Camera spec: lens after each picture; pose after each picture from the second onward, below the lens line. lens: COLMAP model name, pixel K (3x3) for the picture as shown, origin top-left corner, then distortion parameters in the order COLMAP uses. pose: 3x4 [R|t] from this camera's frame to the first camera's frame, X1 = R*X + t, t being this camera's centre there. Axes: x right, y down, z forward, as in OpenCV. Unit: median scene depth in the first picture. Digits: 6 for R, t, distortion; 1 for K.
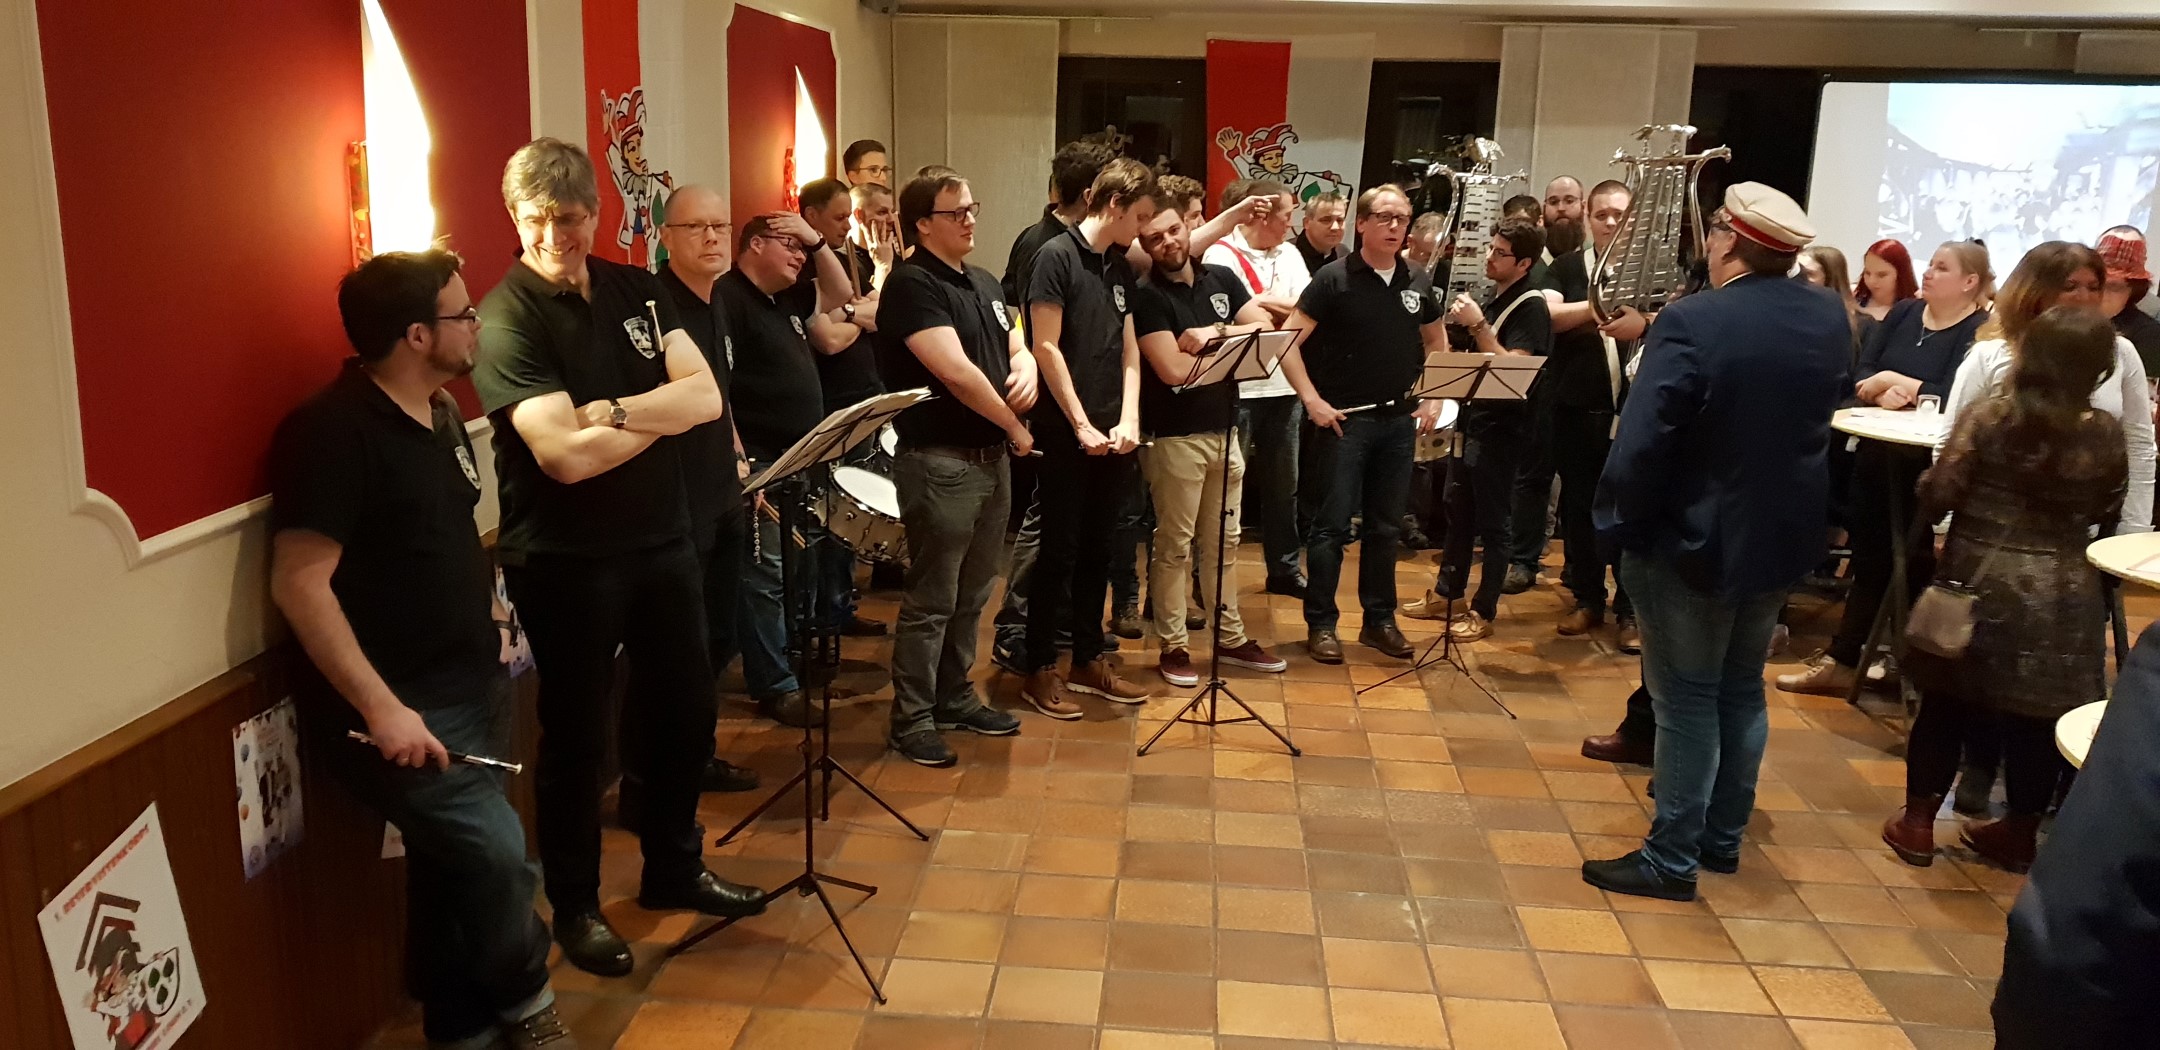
lens RADIAL K [[1647.8, 0, 1063.7], [0, 1647.8, 501.6], [0, 0, 1]] dist [0.058692, -0.054430]
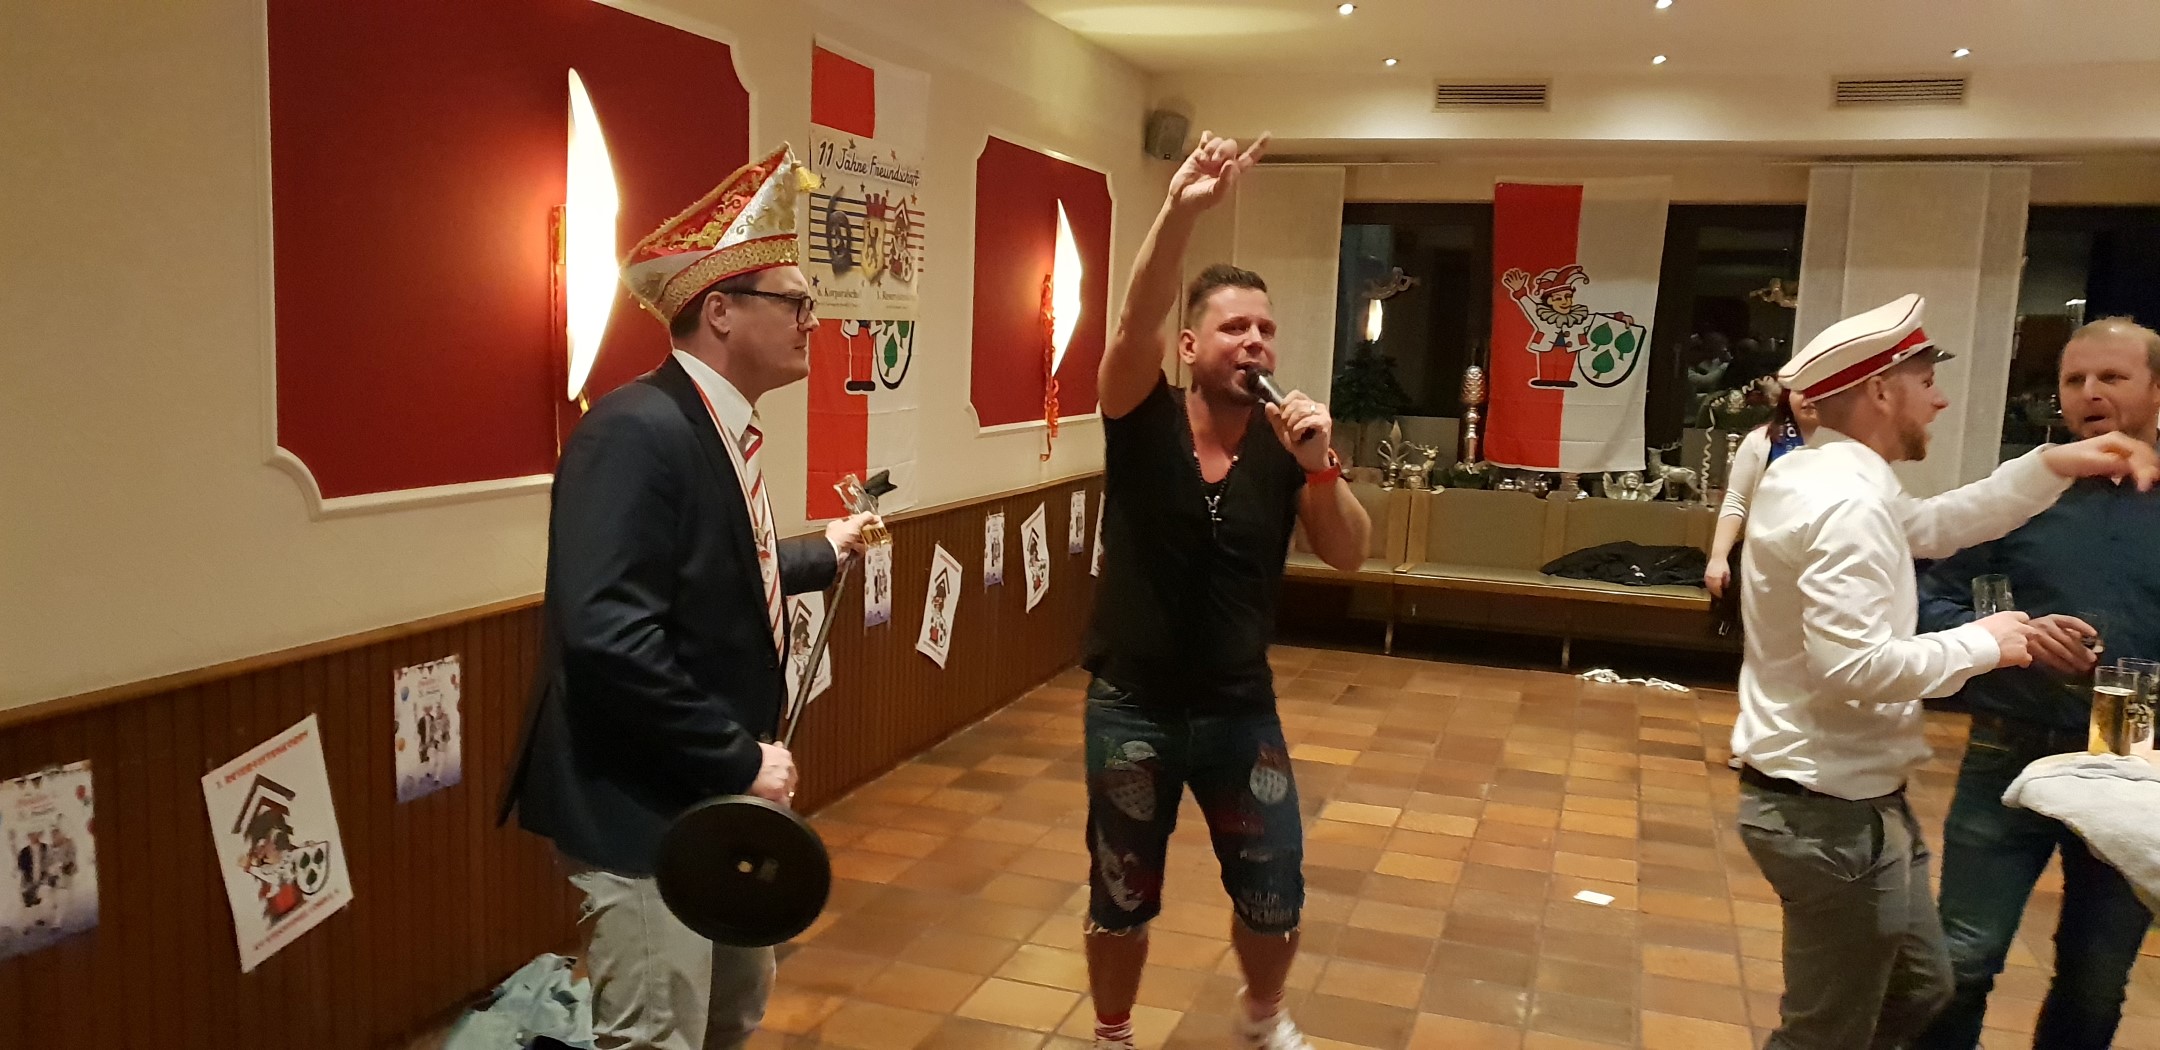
lens RADIAL K [[1647.8, 0, 1061.1], [0, 1647.8, 528.4], [0, 0, 1]] dist [0.058692, -0.054430]
pose [[0.969493, 0.040708, -0.241716, 0.149514], [-0.063741, 0.994057, -0.088244, 0.065510], [0.236687, 0.100960, 0.966326, -0.032968]]
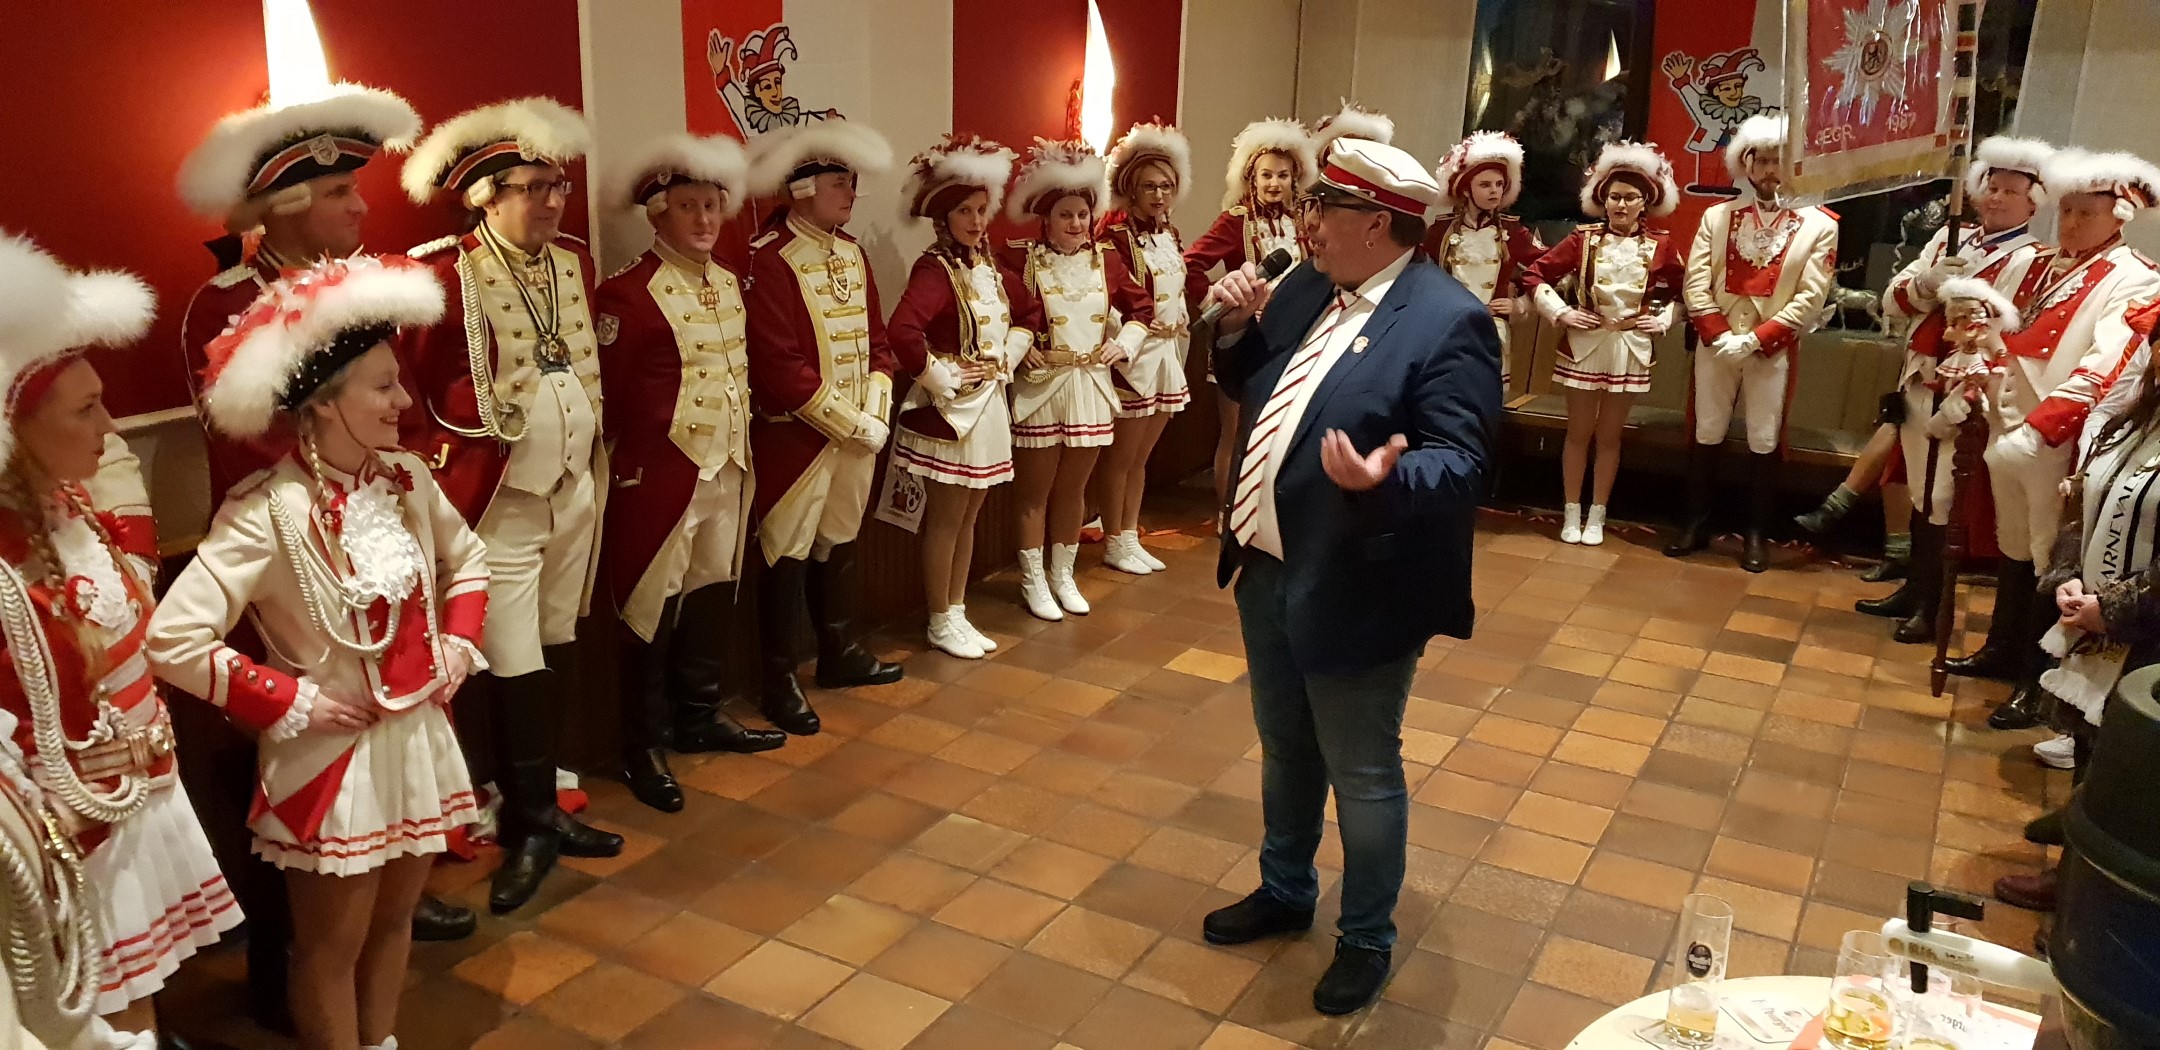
lens RADIAL K [[1647.8, 0, 1083.8], [0, 1647.8, 510.0], [0, 0, 1]] dist [0.058692, -0.054430]
pose [[0.911886, 0.116187, -0.393656, 0.339201], [-0.092520, 0.992600, 0.078647, -0.056264], [0.399881, -0.035296, 0.915887, 0.150787]]
